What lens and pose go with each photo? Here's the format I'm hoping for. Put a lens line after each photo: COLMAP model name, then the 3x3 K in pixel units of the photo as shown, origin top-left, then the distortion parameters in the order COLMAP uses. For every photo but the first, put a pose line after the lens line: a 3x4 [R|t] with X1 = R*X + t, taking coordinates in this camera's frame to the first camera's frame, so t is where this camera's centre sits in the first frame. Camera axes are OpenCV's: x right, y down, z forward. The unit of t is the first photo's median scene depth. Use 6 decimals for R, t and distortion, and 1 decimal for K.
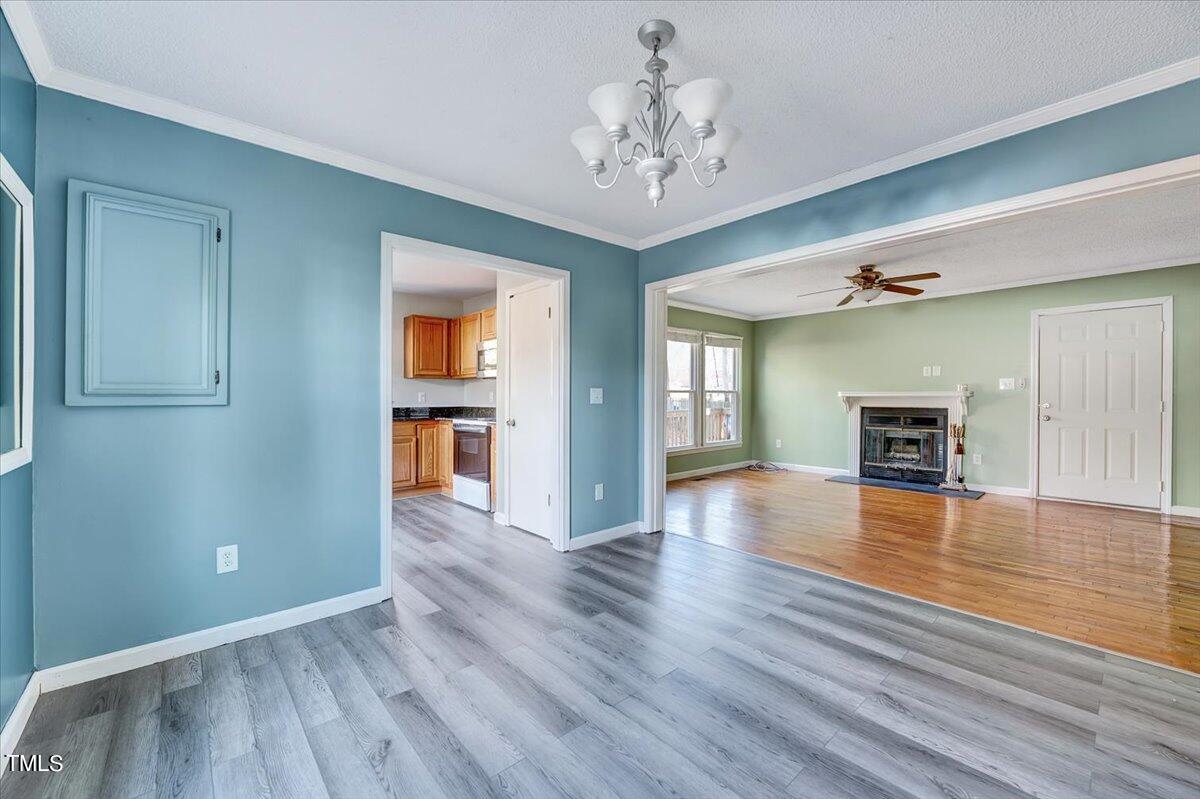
lens RADIAL K [[472.8, 0, 598.7], [0, 472.8, 401.2], [0, 0, 1]] dist [-0.011089, 0.000310]
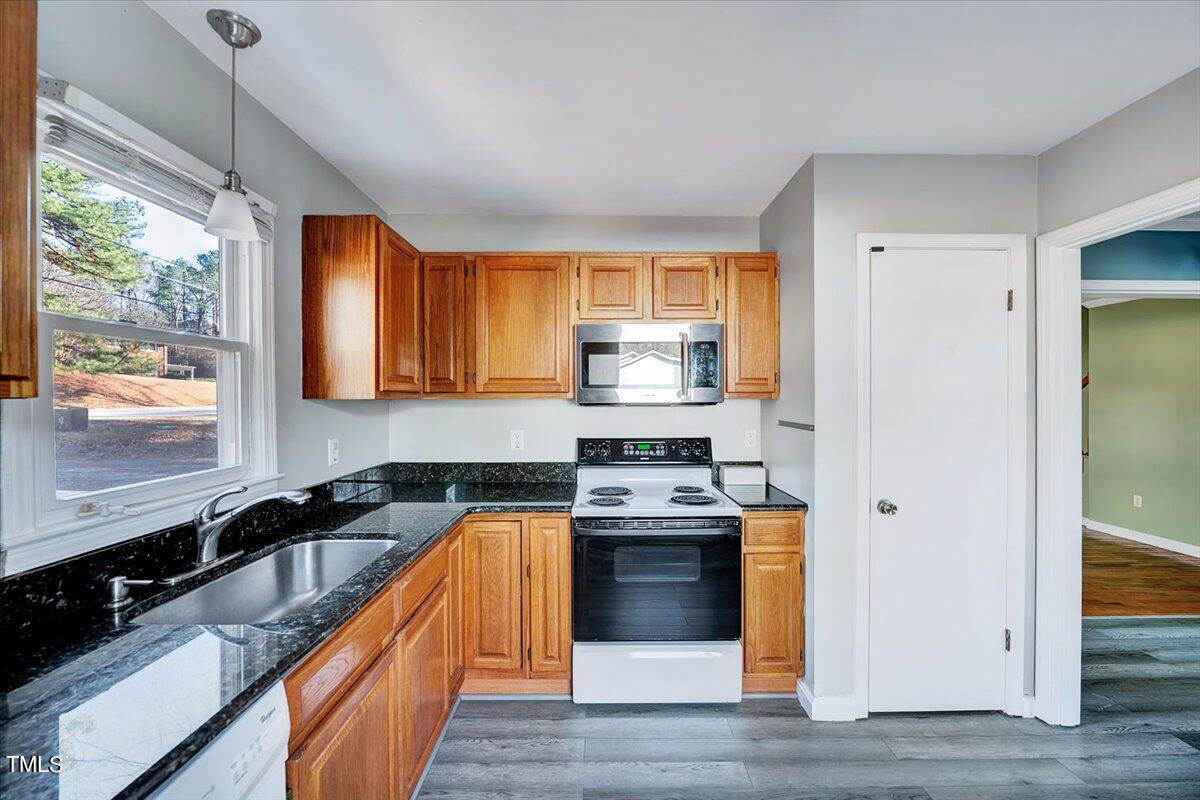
lens RADIAL K [[478.6, 0, 594.6], [0, 478.6, 403.4], [0, 0, 1]] dist [-0.009142, 0.000129]
pose [[0.661231, -0.006482, 0.750154, -0.602203], [0.007112, 0.999972, 0.002372, -0.051782], [-0.750149, 0.003767, 0.661259, 0.716316]]
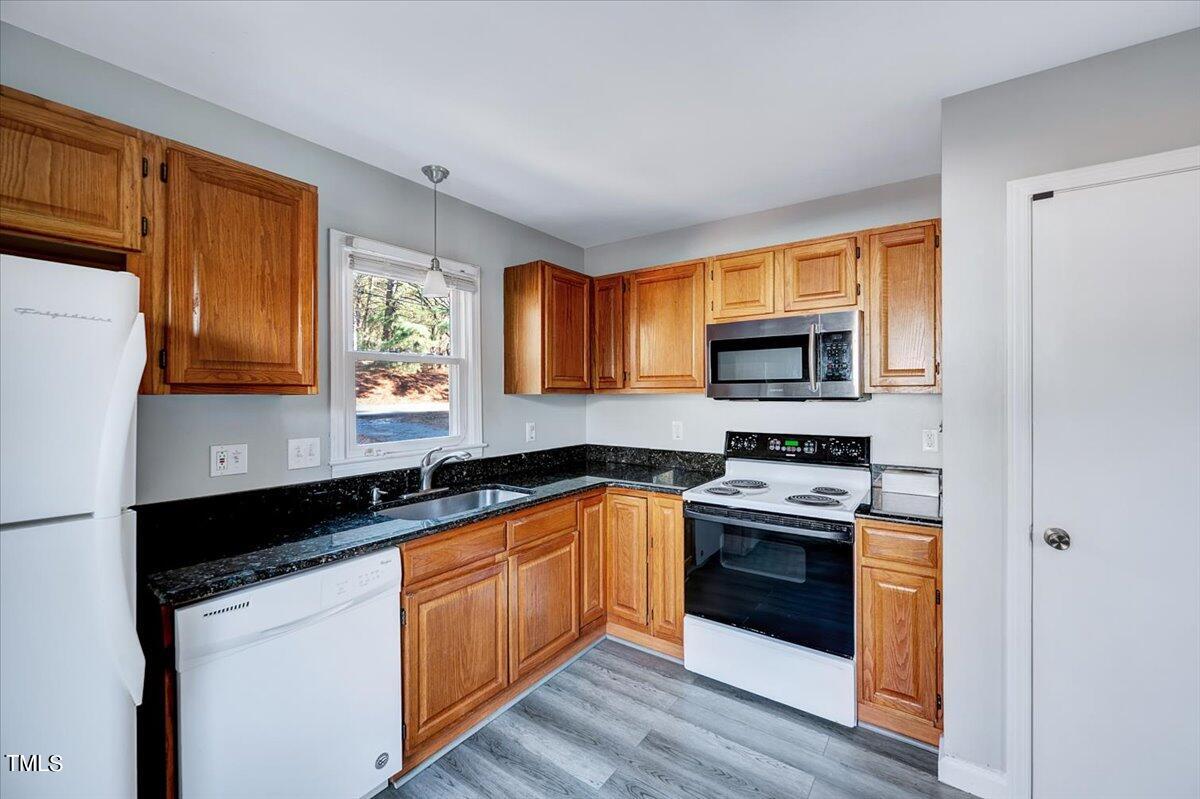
lens RADIAL K [[480.1, 0, 600.9], [0, 480.1, 395.6], [0, 0, 1]] dist [-0.009468, -0.000199]
pose [[0.974244, -0.002173, 0.225487, -0.487221], [0.003587, 0.999976, -0.005861, -0.050790], [-0.225469, 0.006519, 0.974229, 0.573217]]
